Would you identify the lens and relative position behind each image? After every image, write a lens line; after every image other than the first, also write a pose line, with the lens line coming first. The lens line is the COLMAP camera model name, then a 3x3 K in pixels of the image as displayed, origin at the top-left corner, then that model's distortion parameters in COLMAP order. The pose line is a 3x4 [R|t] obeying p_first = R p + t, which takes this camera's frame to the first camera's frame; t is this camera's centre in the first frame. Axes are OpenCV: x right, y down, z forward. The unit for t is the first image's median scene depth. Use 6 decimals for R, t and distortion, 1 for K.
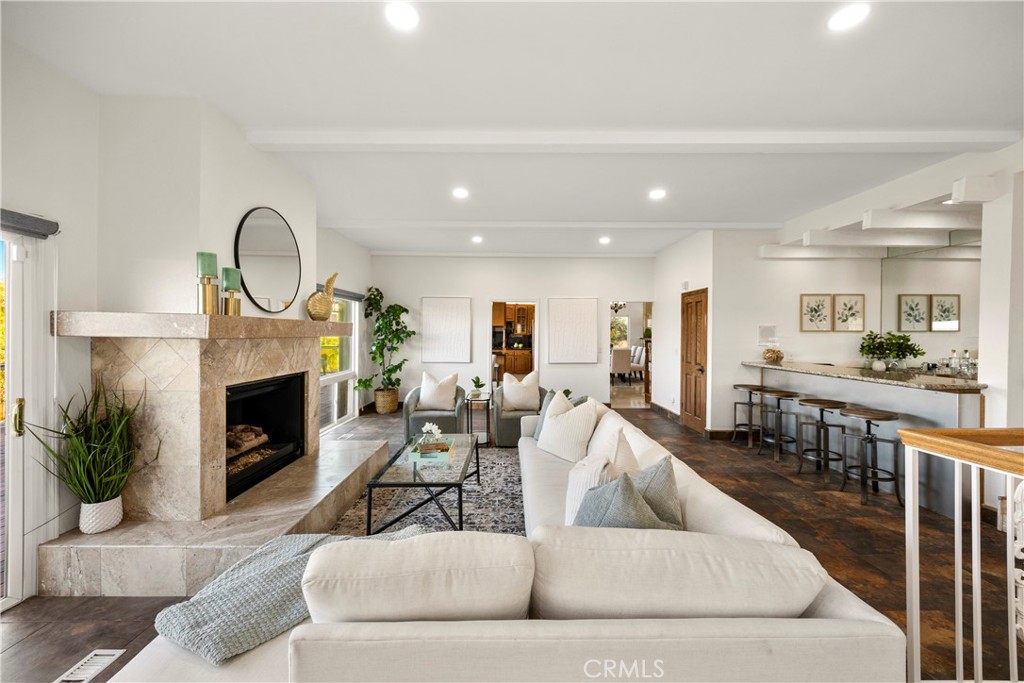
lens RADIAL K [[393.0, 0, 515.4], [0, 393.0, 336.4], [0, 0, 1]] dist [-0.000451, 0.000088]
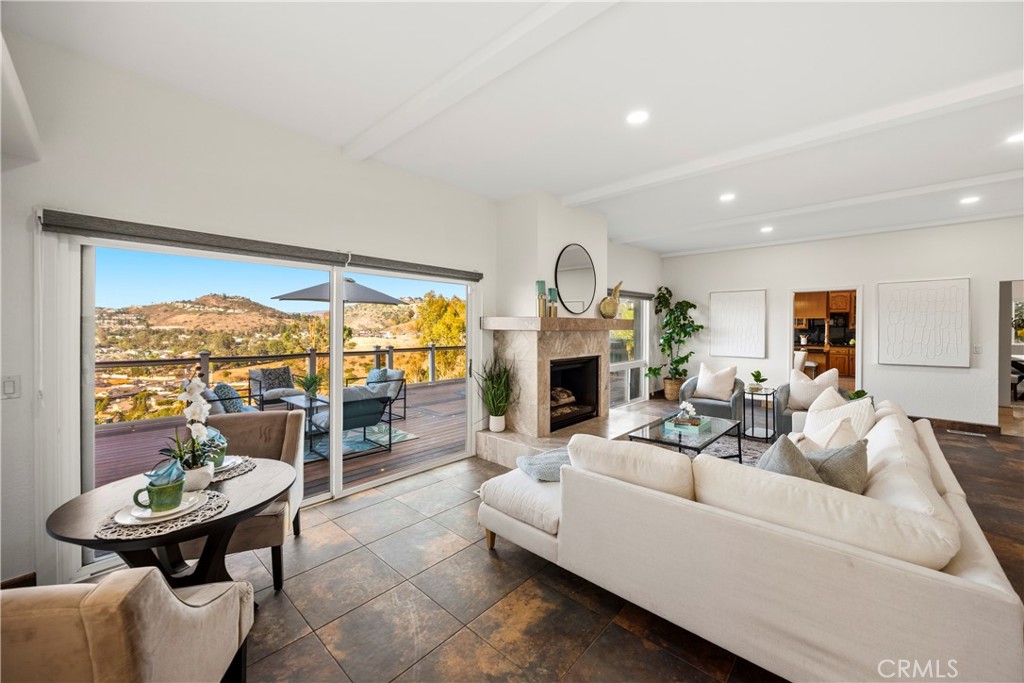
lens RADIAL K [[393.0, 0, 515.4], [0, 393.0, 336.4], [0, 0, 1]] dist [-0.000451, 0.000088]
pose [[0.727767, 0.011813, -0.685723, 0.223126], [-0.002085, 0.999885, 0.015013, 0.002532], [0.685822, -0.009497, 0.727708, -0.230367]]
